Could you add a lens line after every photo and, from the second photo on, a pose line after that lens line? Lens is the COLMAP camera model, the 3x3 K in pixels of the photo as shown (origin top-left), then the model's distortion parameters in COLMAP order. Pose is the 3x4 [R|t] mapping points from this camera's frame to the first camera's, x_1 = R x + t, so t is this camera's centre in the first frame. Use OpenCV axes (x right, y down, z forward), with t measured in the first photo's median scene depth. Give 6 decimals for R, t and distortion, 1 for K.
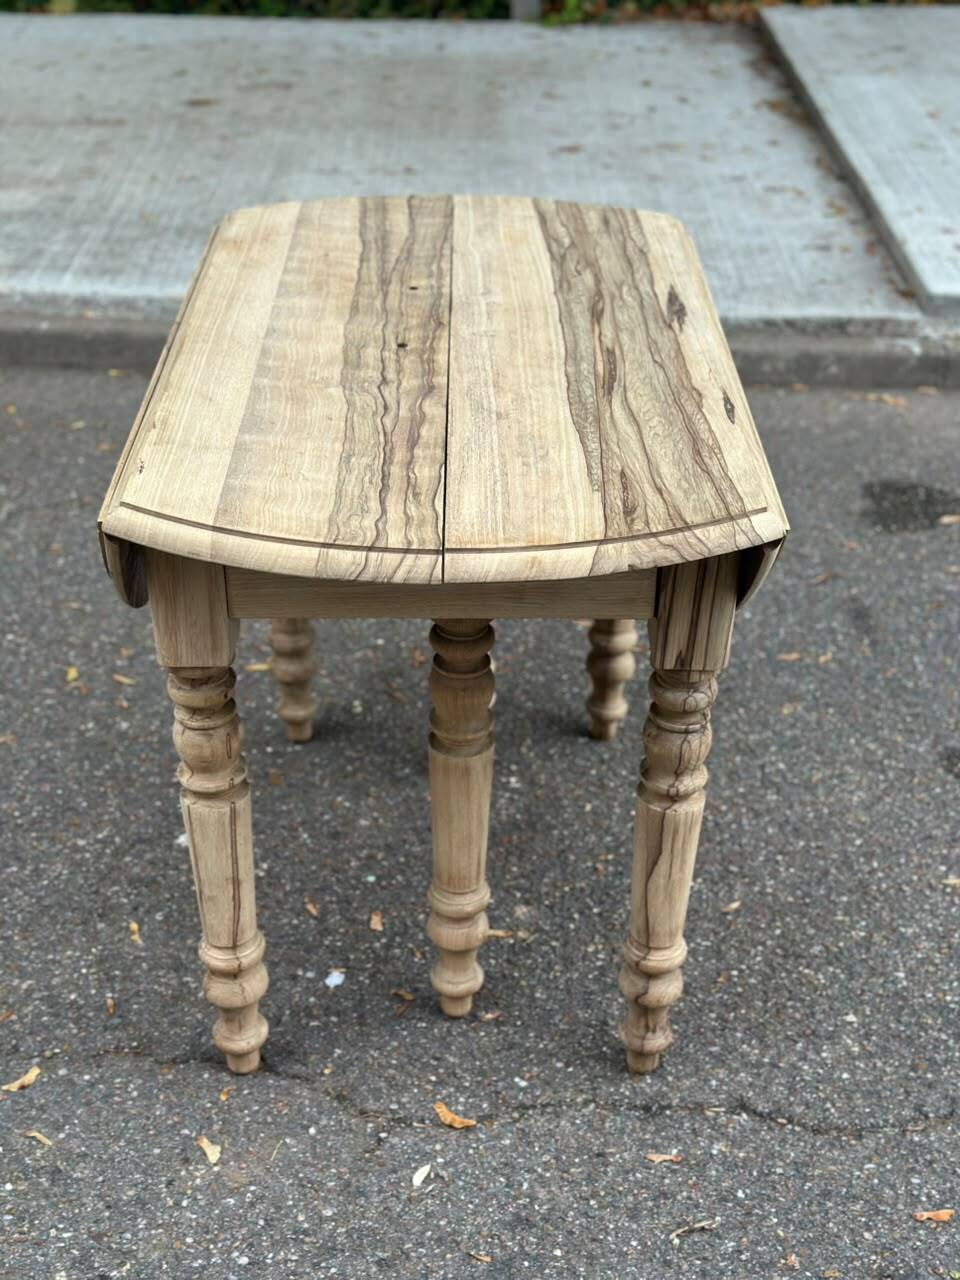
lens RADIAL K [[1797.2, 0, 484.7], [0, 1797.2, 645.6], [0, 0, 1]] dist [0.126413, 0.000000]
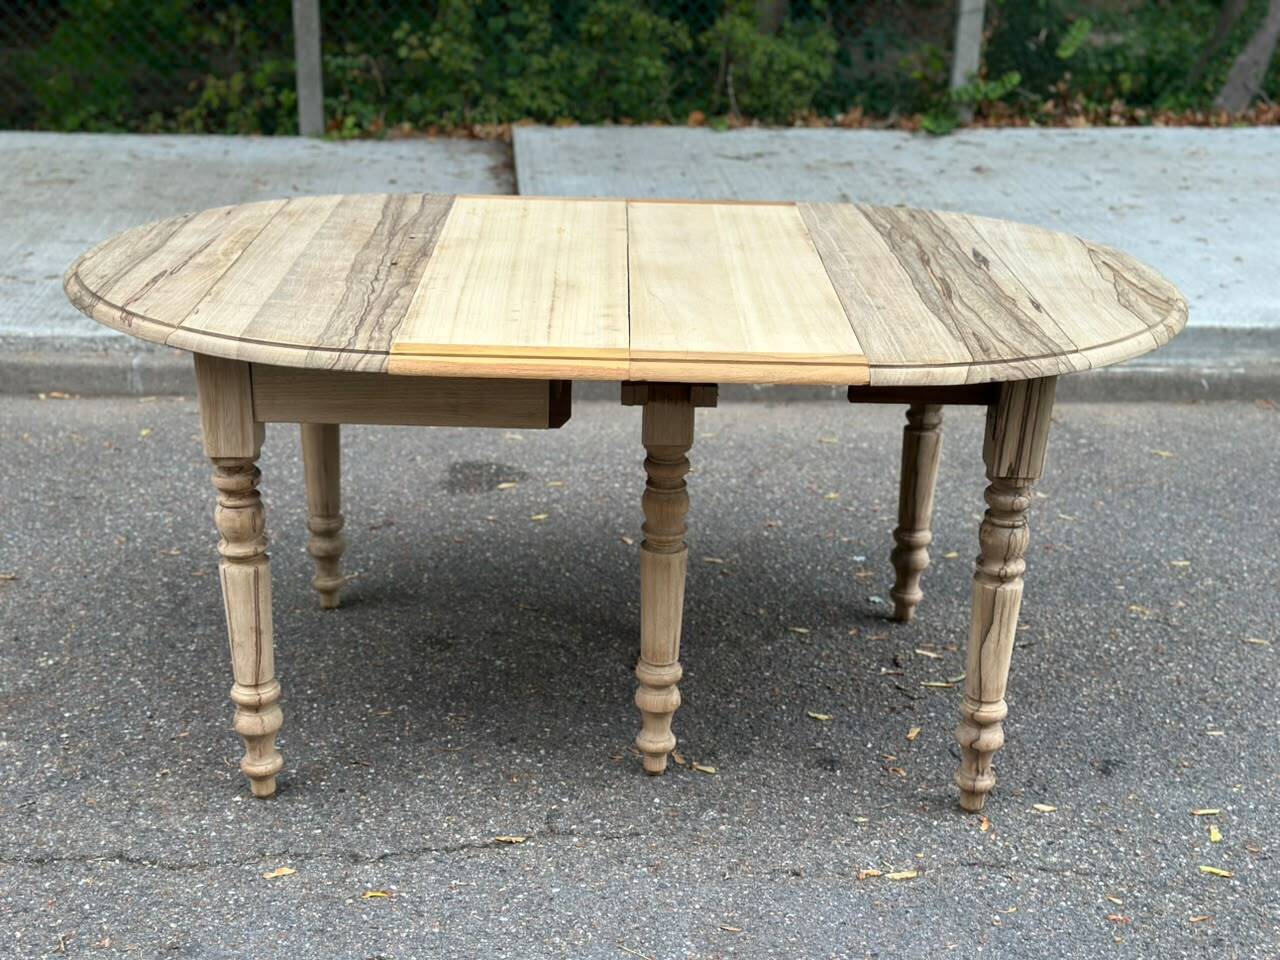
lens RADIAL K [[1797.2, 0, 635.2], [0, 1797.2, 493.2], [0, 0, 1]] dist [0.126413, 0.000000]
pose [[0.996724, -0.019237, 0.078559, 0.359665], [0.031707, 0.986490, -0.160723, 0.193851], [-0.074406, 0.162687, 0.983868, -0.292041]]
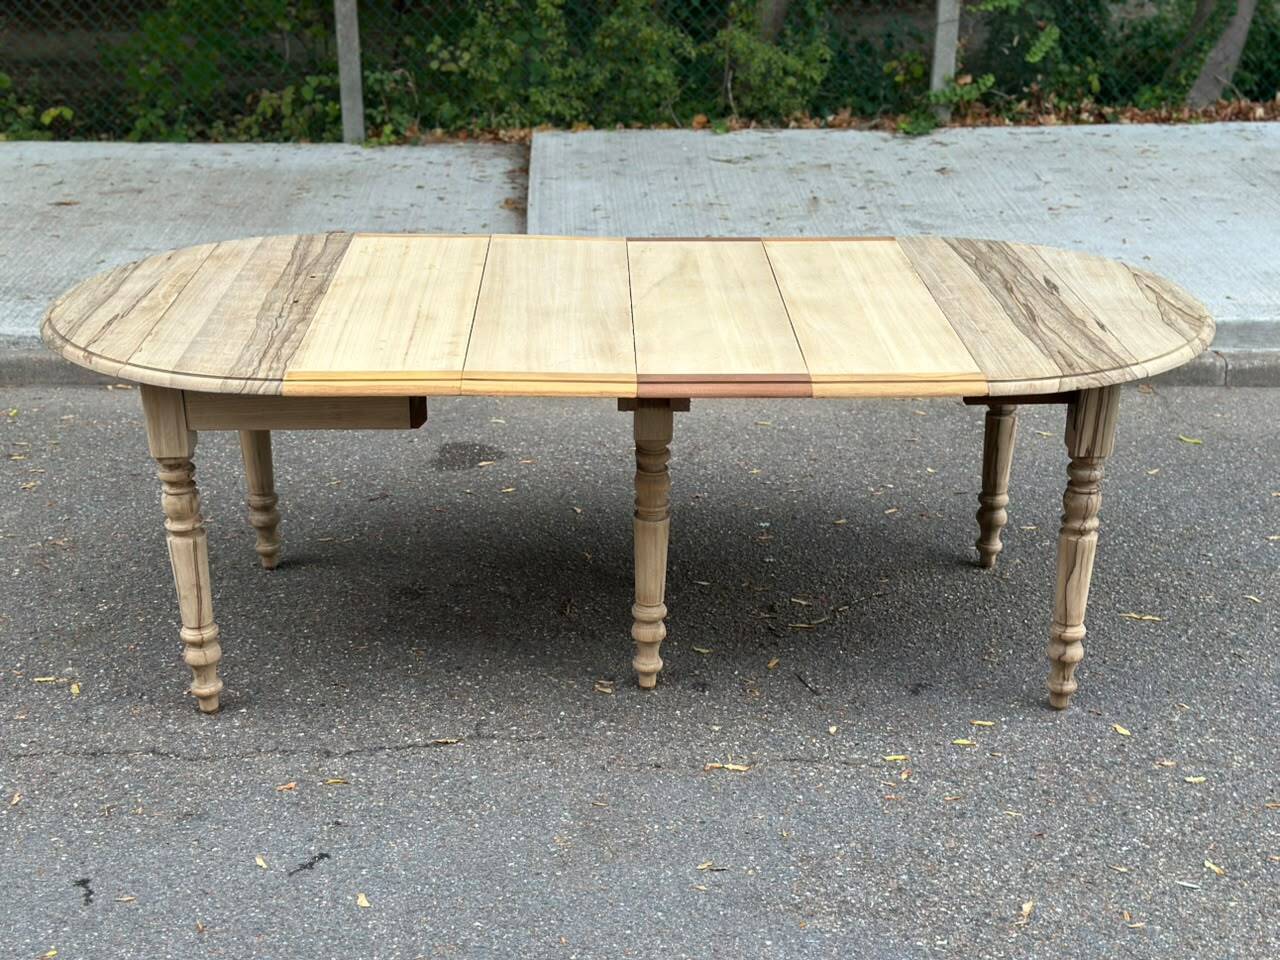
lens RADIAL K [[1797.2, 0, 643.1], [0, 1797.2, 480.3], [0, 0, 1]] dist [0.126413, 0.000000]
pose [[0.999178, -0.022718, 0.033572, 0.487273], [0.027300, 0.989342, -0.143026, 0.228744], [-0.029965, 0.143825, 0.989149, -0.659584]]
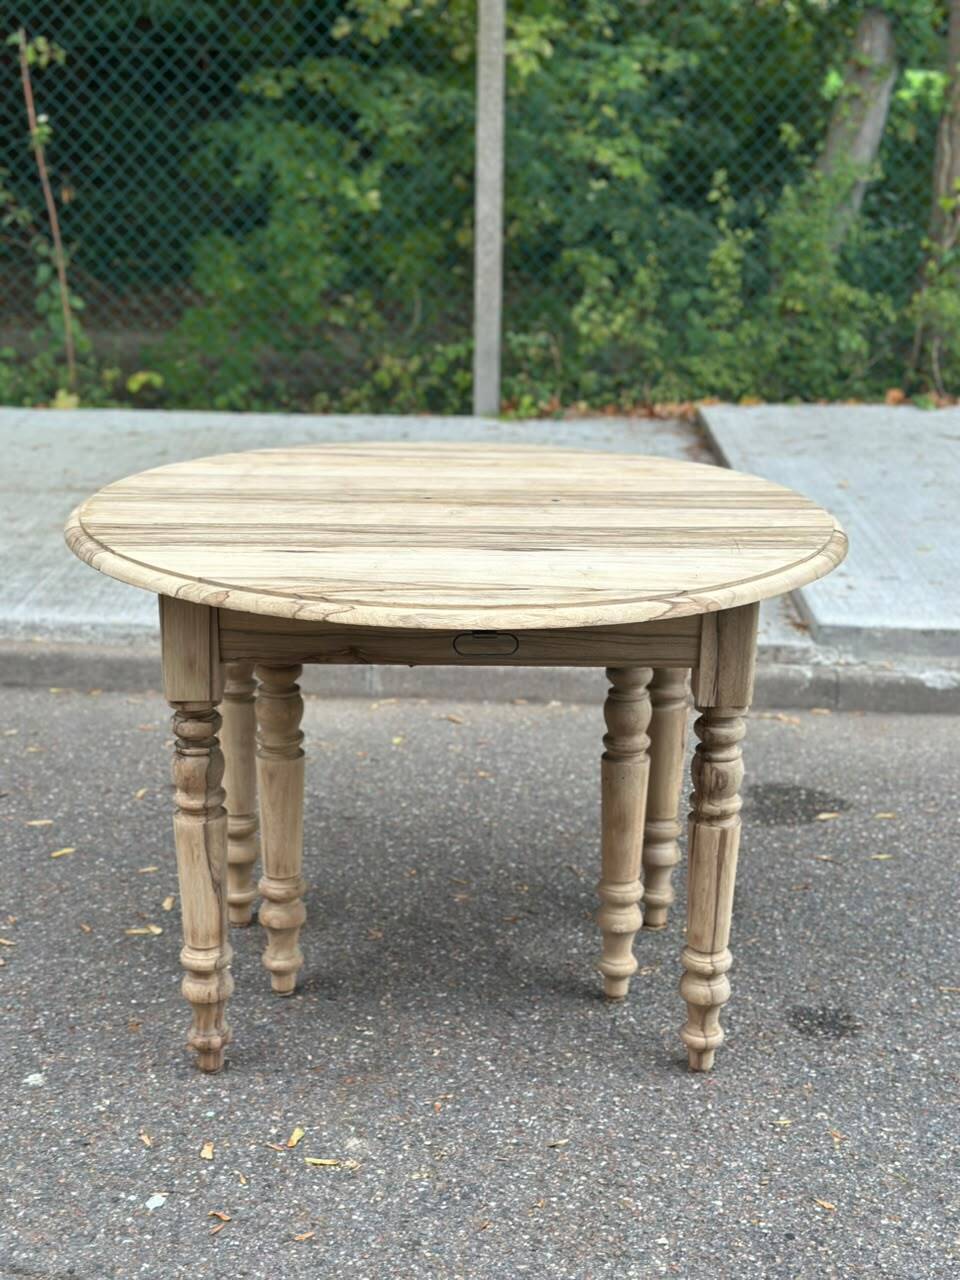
lens RADIAL K [[1797.2, 0, 483.3], [0, 1797.2, 636.2], [0, 0, 1]] dist [0.126413, 0.000000]
pose [[0.999828, 0.004927, -0.017866, 0.111057], [-0.008982, 0.972051, -0.234597, 0.110037], [0.016211, 0.234717, 0.971928, -0.058733]]
